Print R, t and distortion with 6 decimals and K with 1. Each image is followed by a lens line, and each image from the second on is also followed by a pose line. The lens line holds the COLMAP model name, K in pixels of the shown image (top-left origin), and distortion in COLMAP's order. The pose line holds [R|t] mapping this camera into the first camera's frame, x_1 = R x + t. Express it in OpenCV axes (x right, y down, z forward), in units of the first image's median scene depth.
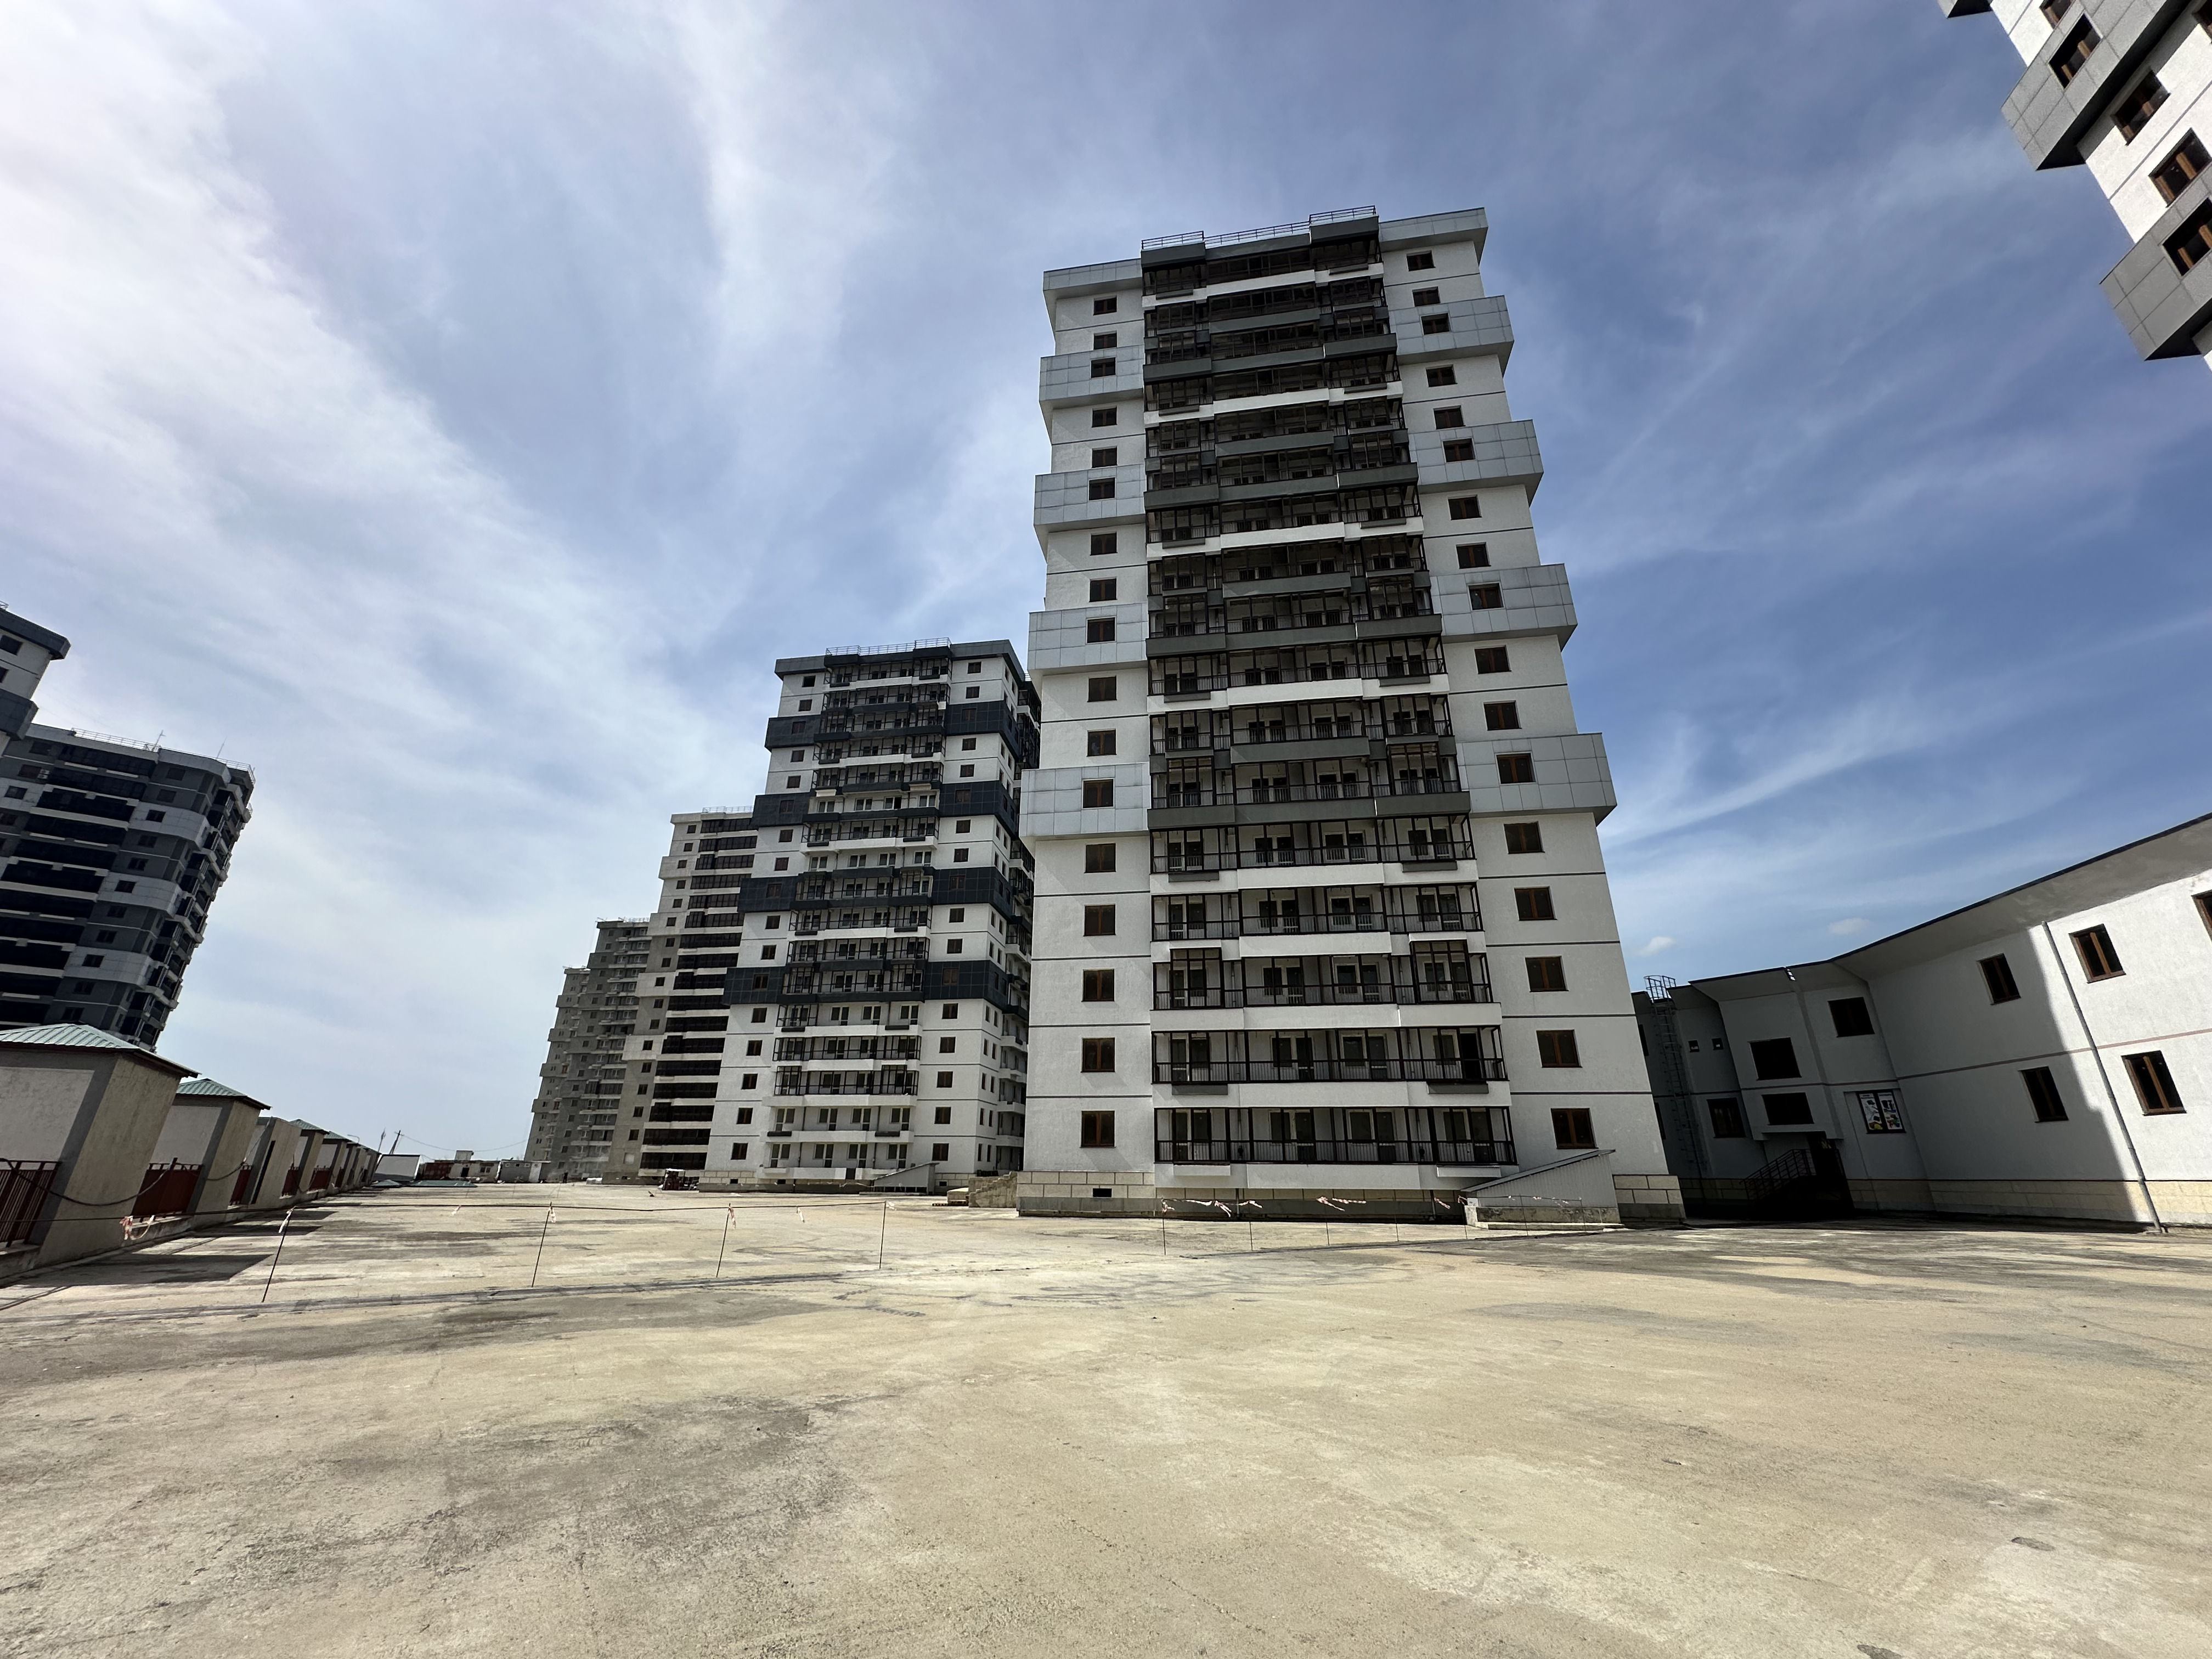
lens RADIAL K [[886.9, 0, 1105.2], [0, 886.9, 833.2], [0, 0, 1]] dist [-0.003100, 0.000543]
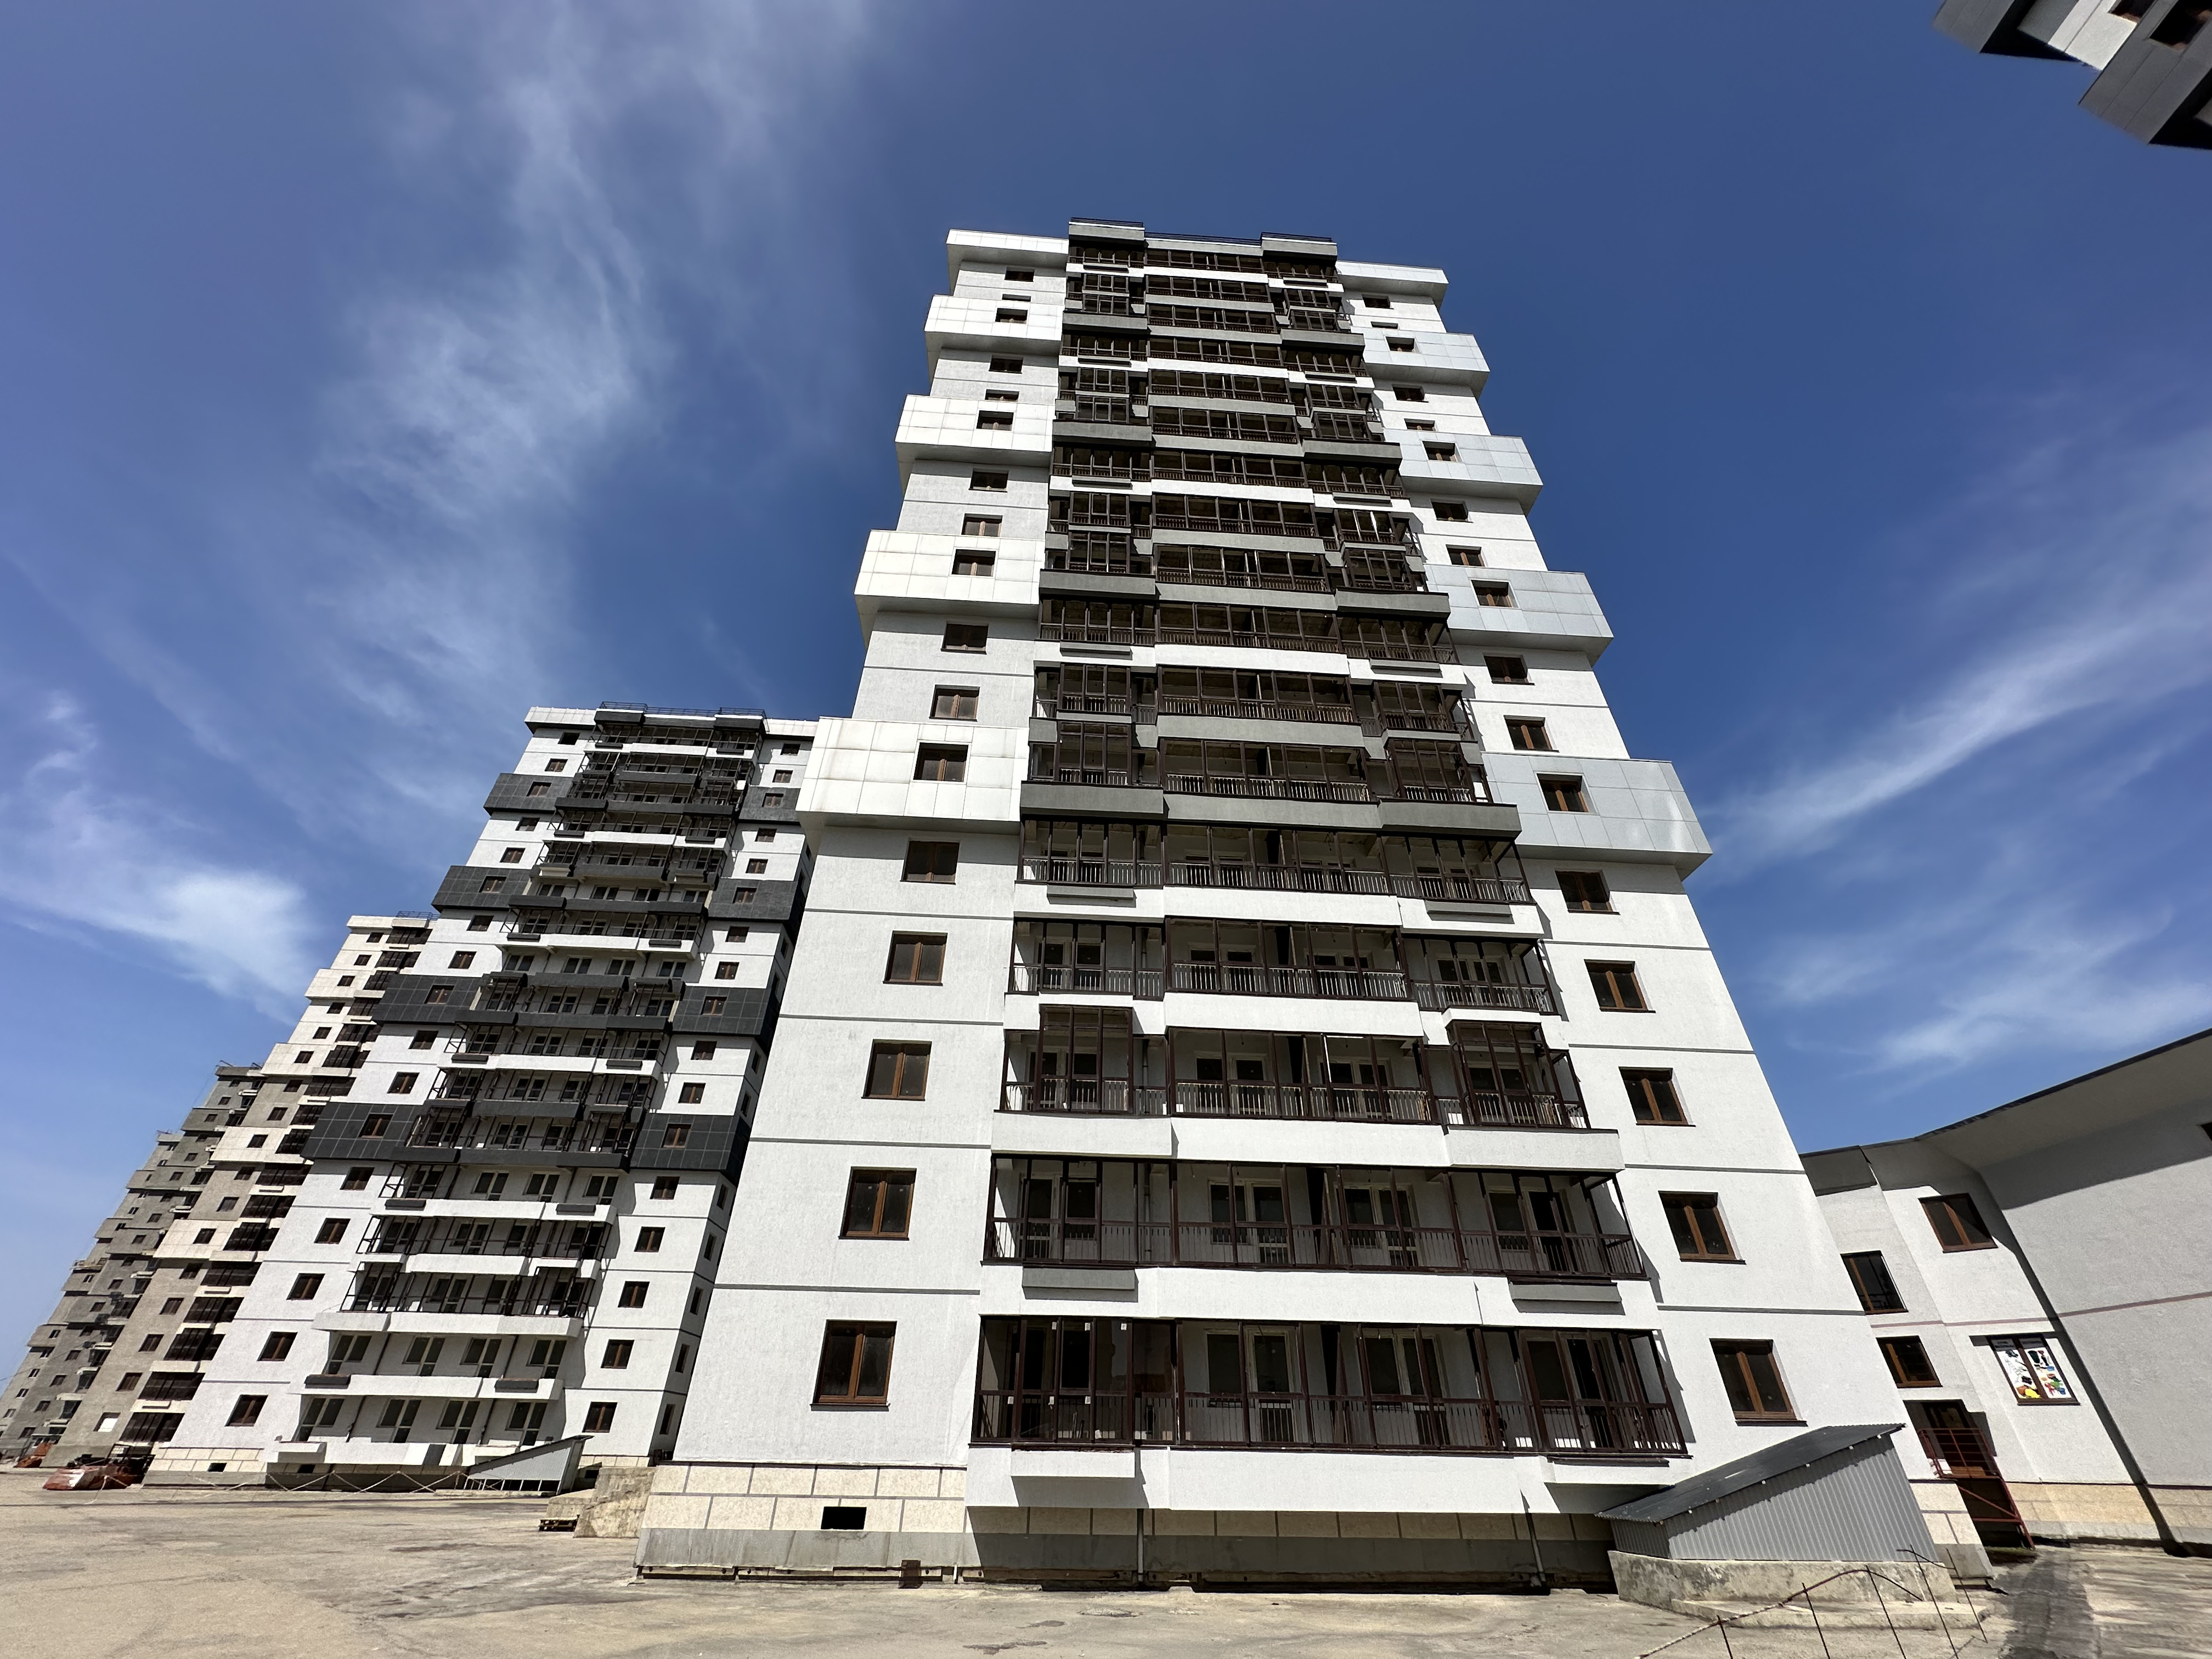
lens RADIAL K [[889.2, 0, 1103.3], [0, 889.2, 830.4], [0, 0, 1]] dist [-0.002394, 0.000496]
pose [[0.975567, 0.132232, 0.175453, 0.000286], [-0.085643, 0.964306, -0.250558, 0.078692], [-0.202322, 0.229410, 0.952070, 0.213279]]
